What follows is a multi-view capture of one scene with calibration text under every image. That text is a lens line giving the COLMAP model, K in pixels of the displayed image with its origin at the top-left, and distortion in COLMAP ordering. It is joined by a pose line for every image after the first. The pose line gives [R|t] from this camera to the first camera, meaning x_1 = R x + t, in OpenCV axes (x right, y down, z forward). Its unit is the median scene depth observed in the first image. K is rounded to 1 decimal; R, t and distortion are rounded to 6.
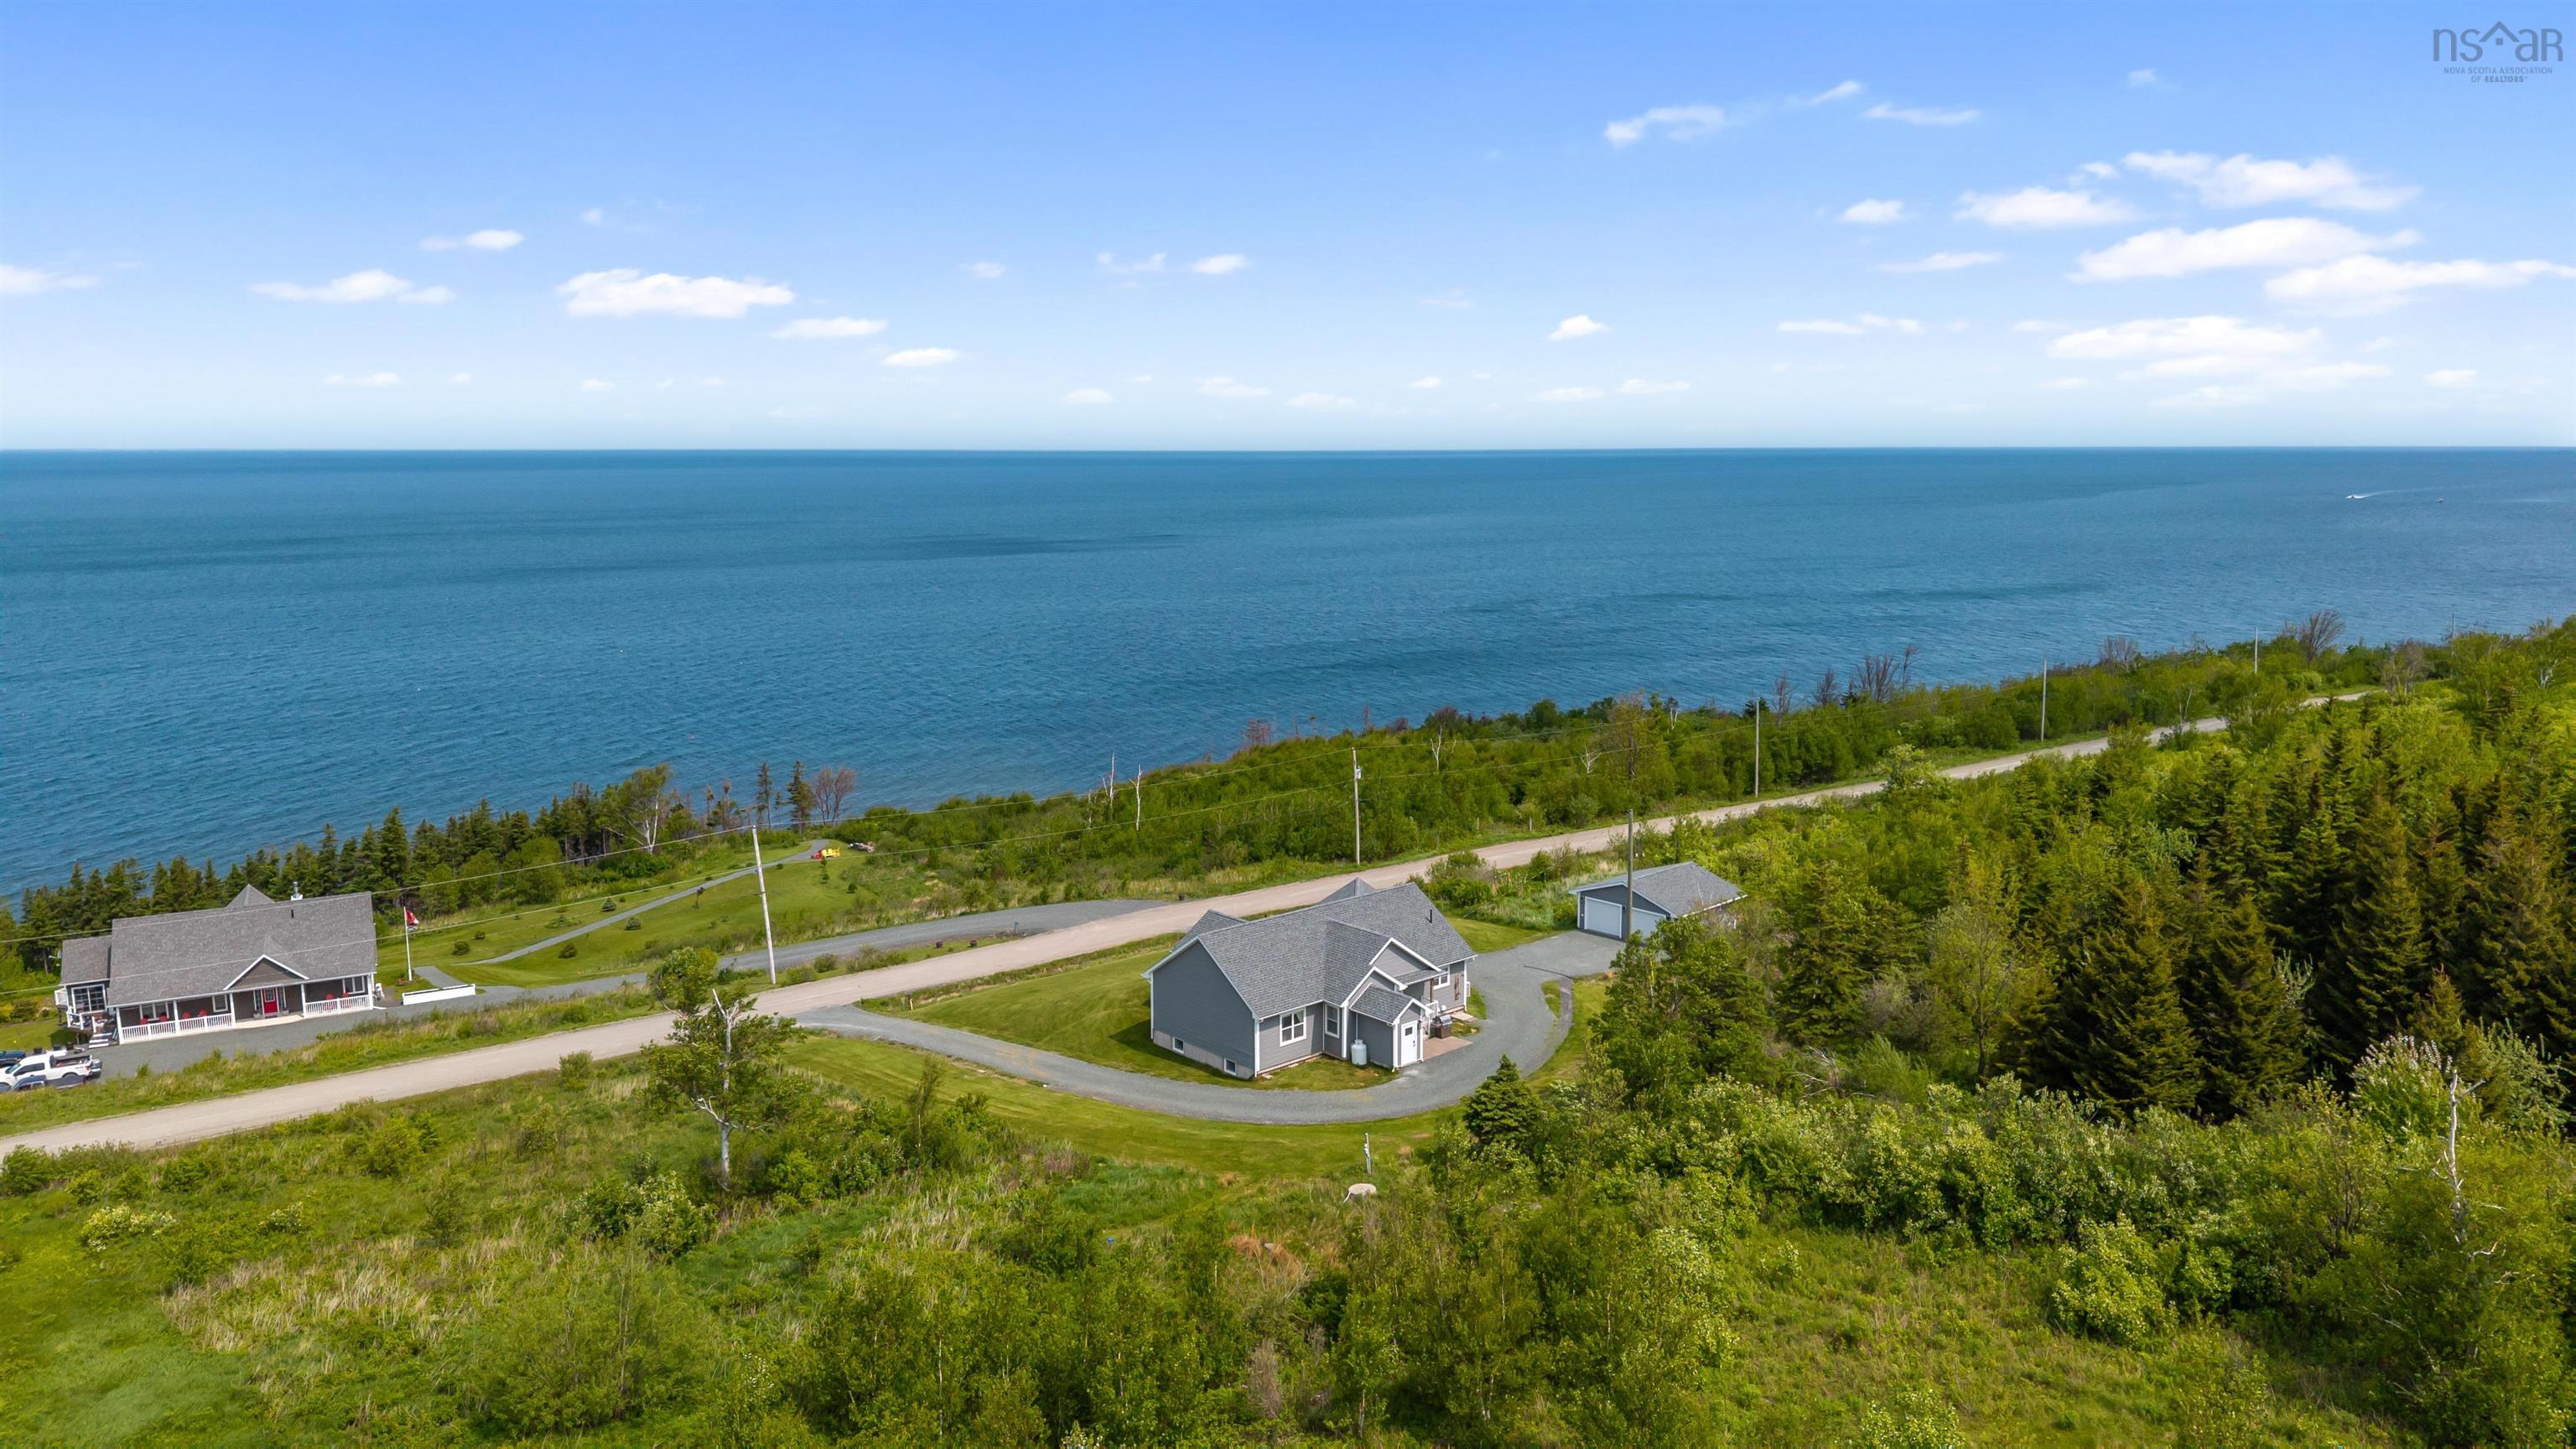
lens RADIAL K [[1762.7, 0, 1279.6], [0, 1762.7, 629.6], [0, 0, 1]] dist [0.070749, -0.083192]
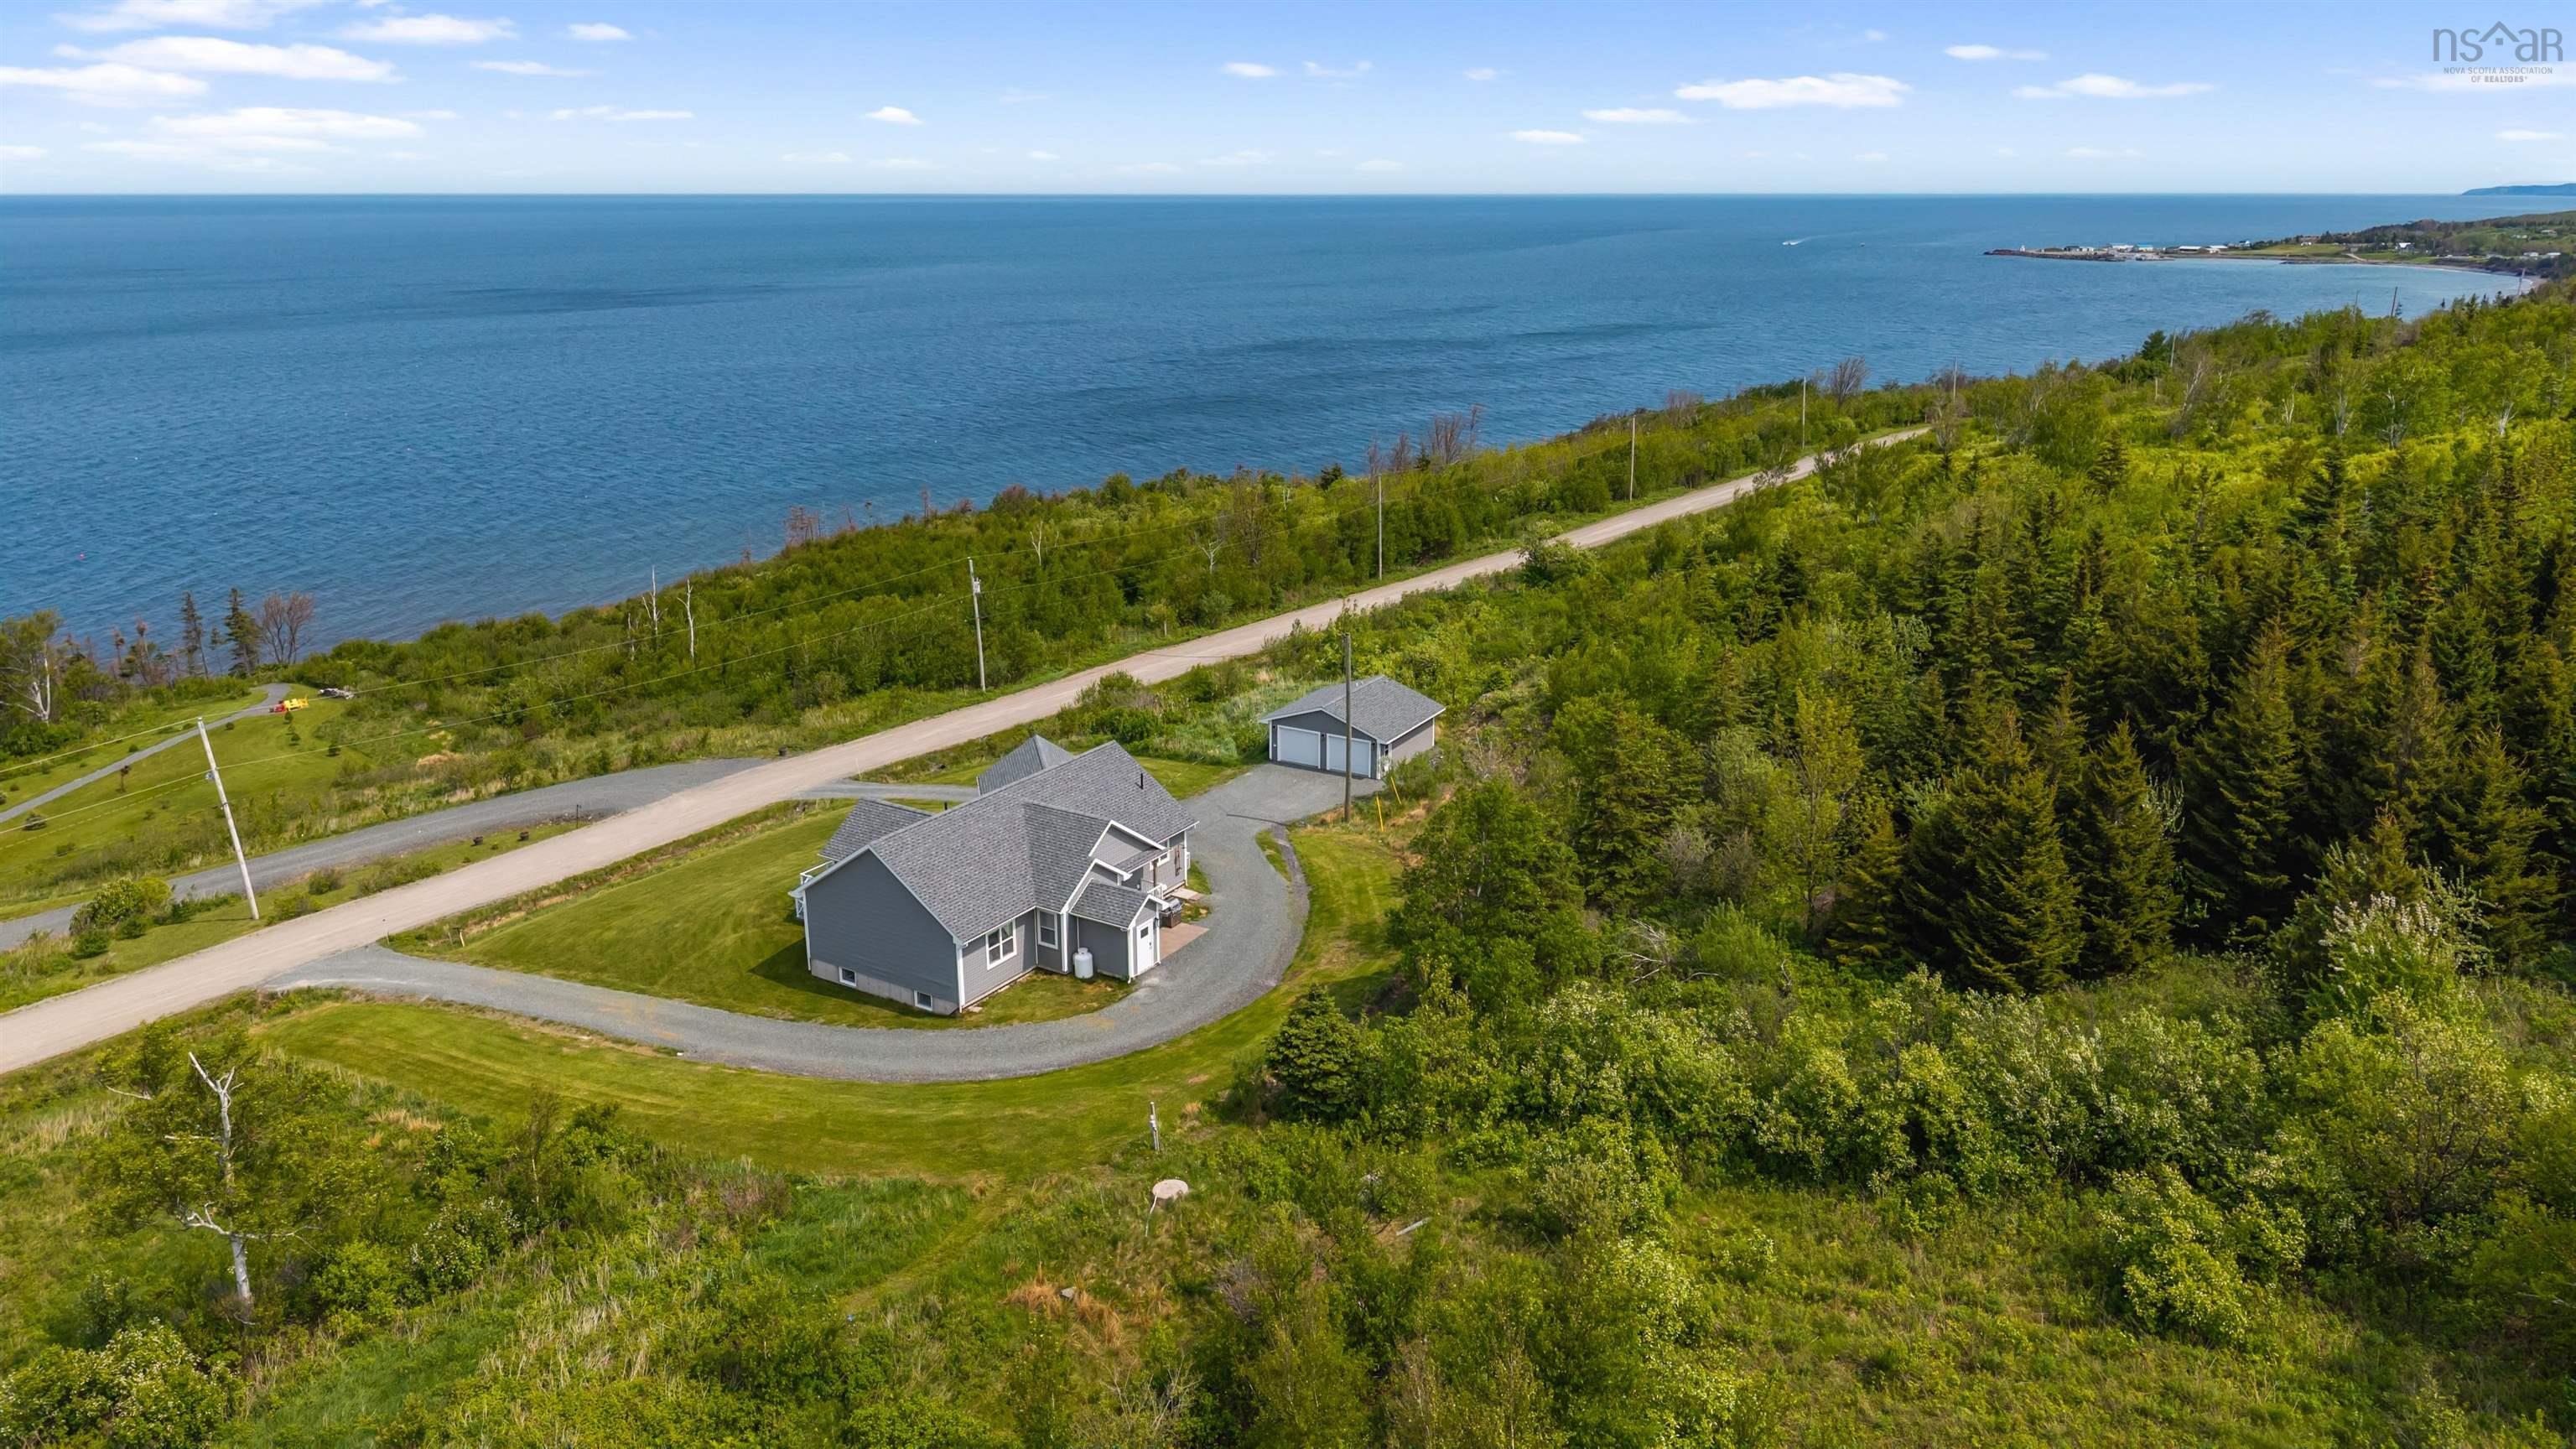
lens RADIAL K [[1762.7, 0, 1279.6], [0, 1762.7, 629.6], [0, 0, 1]] dist [0.070749, -0.083192]
pose [[0.962106, -0.066018, 0.264565, -0.073774], [0.029327, 0.989673, 0.140309, -0.026518], [-0.271095, -0.127233, 0.954106, 0.210740]]
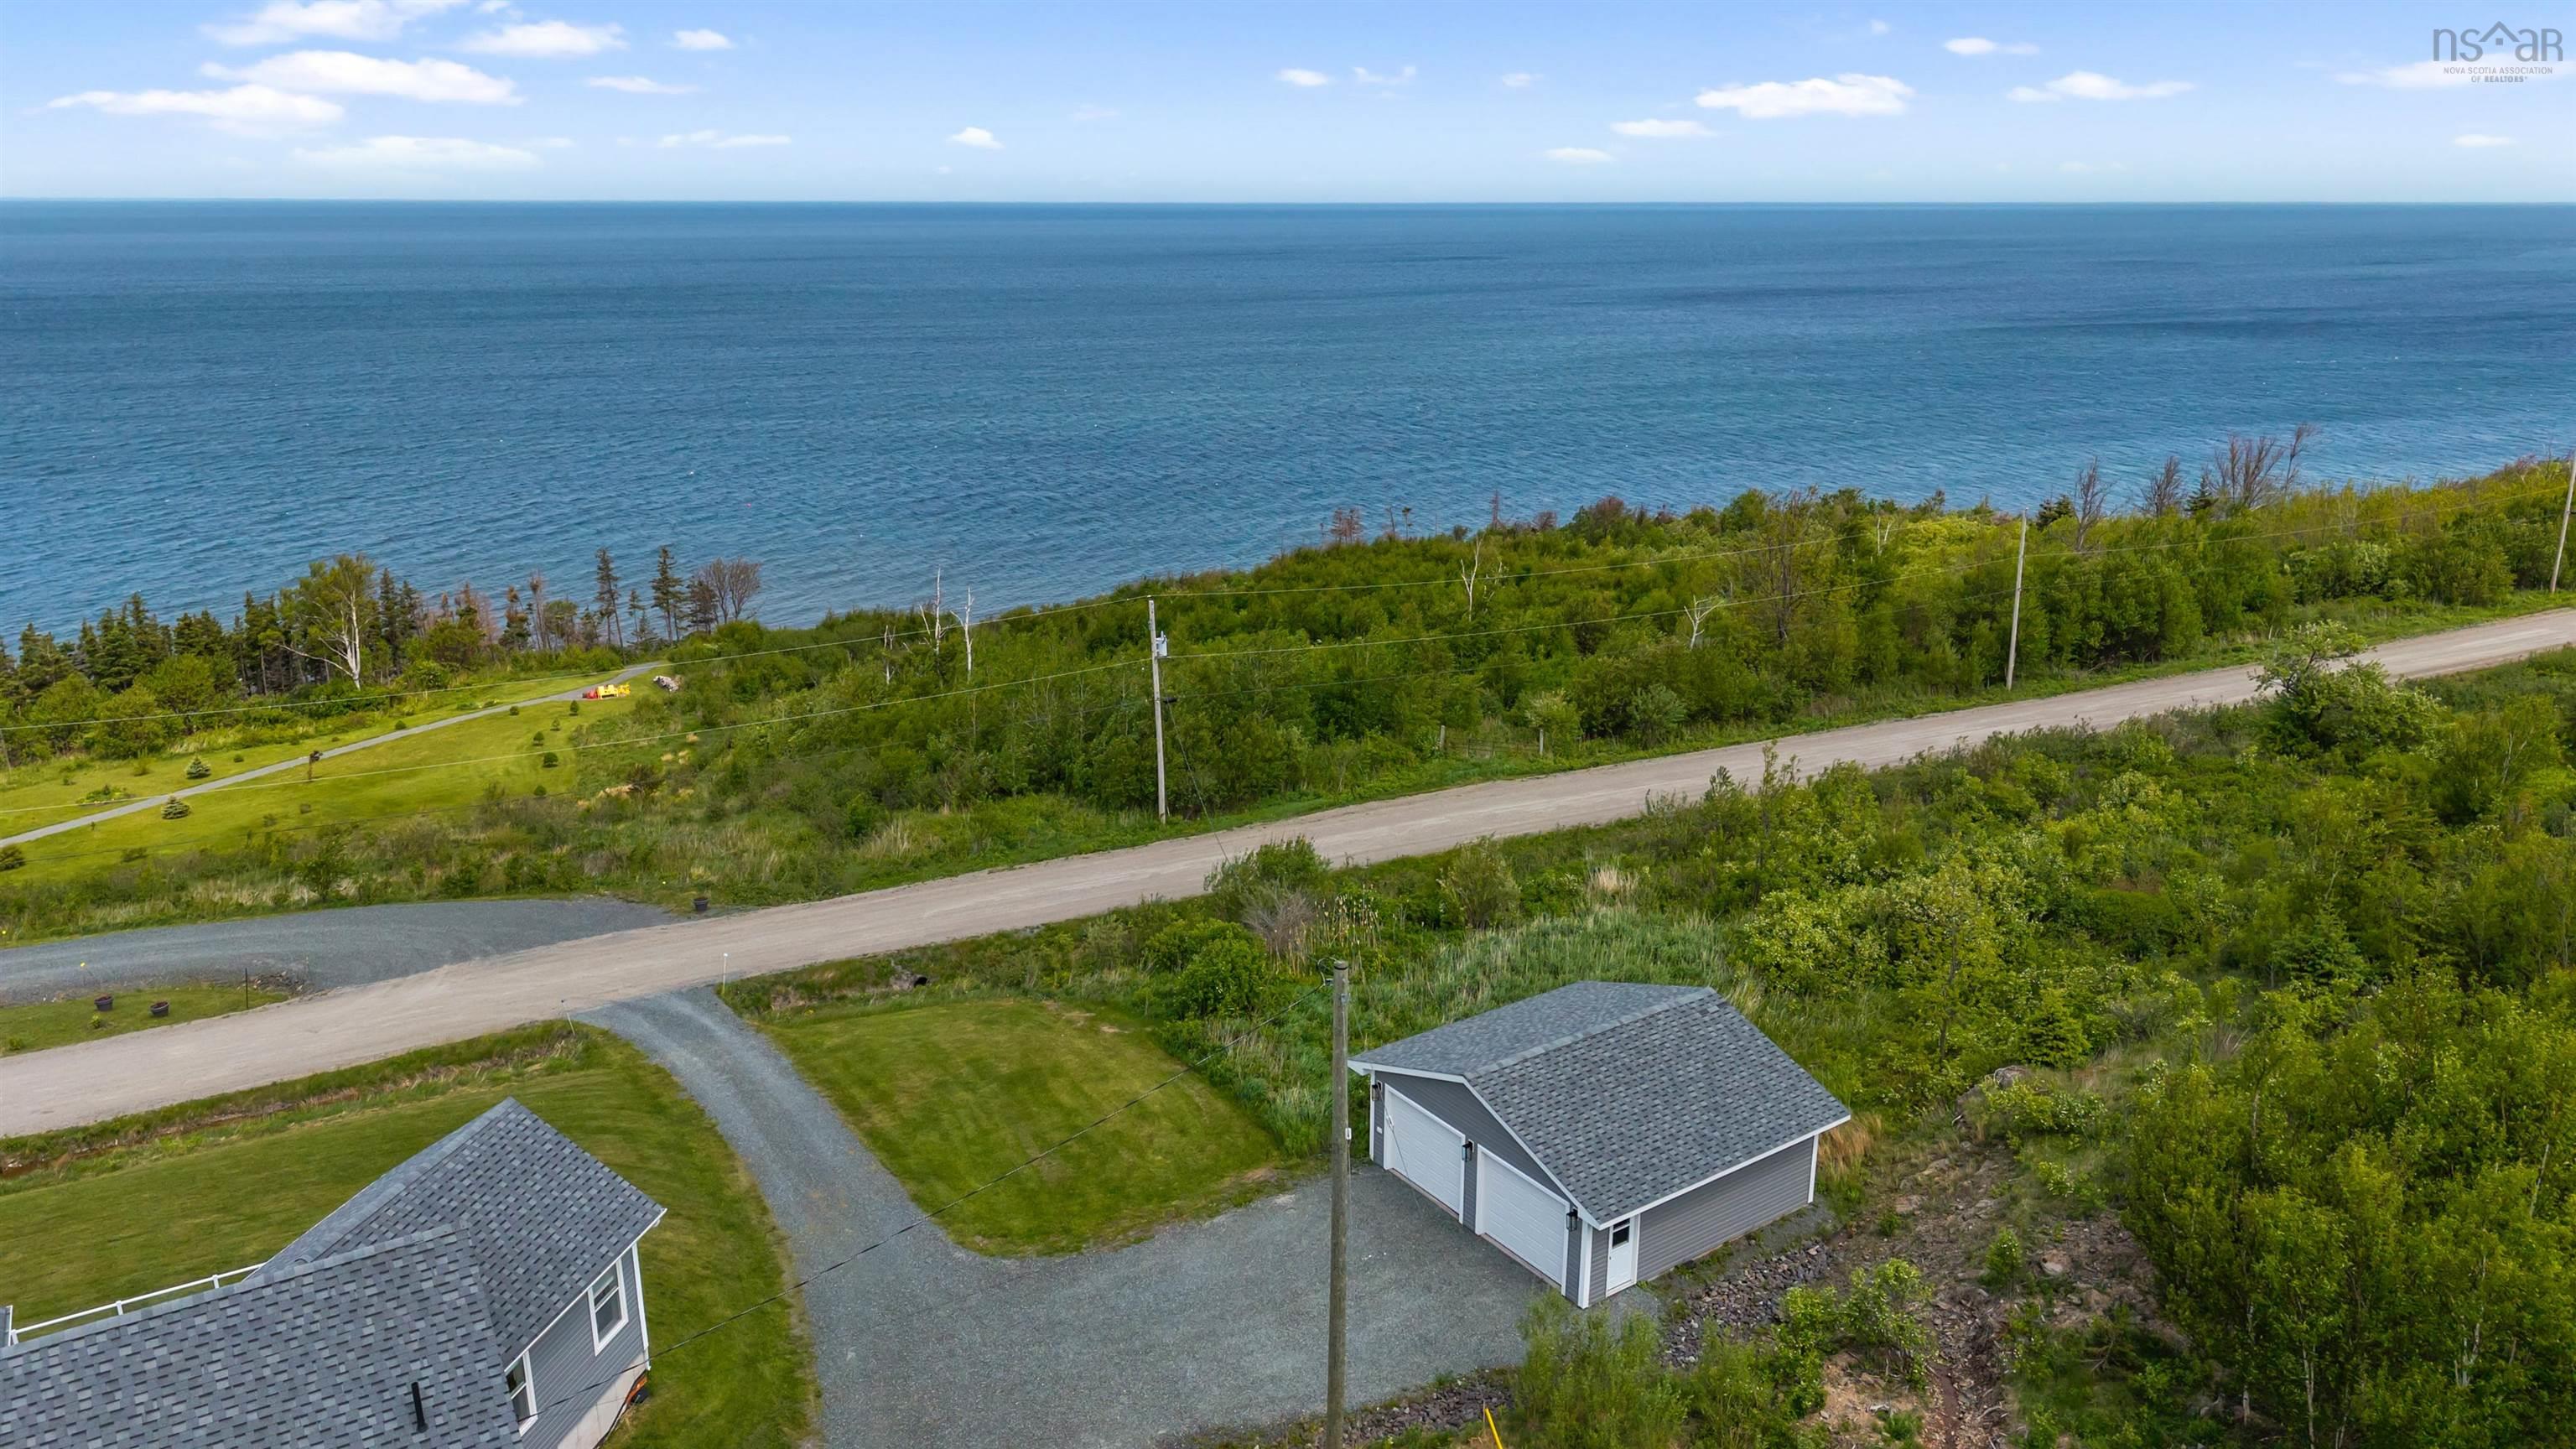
lens RADIAL K [[1762.7, 0, 1279.6], [0, 1762.7, 629.6], [0, 0, 1]] dist [0.070749, -0.083192]
pose [[0.986709, 0.038415, -0.157893, 0.264337], [-0.017827, 0.991381, 0.129794, 0.016175], [0.161519, -0.125255, 0.978889, 0.846987]]
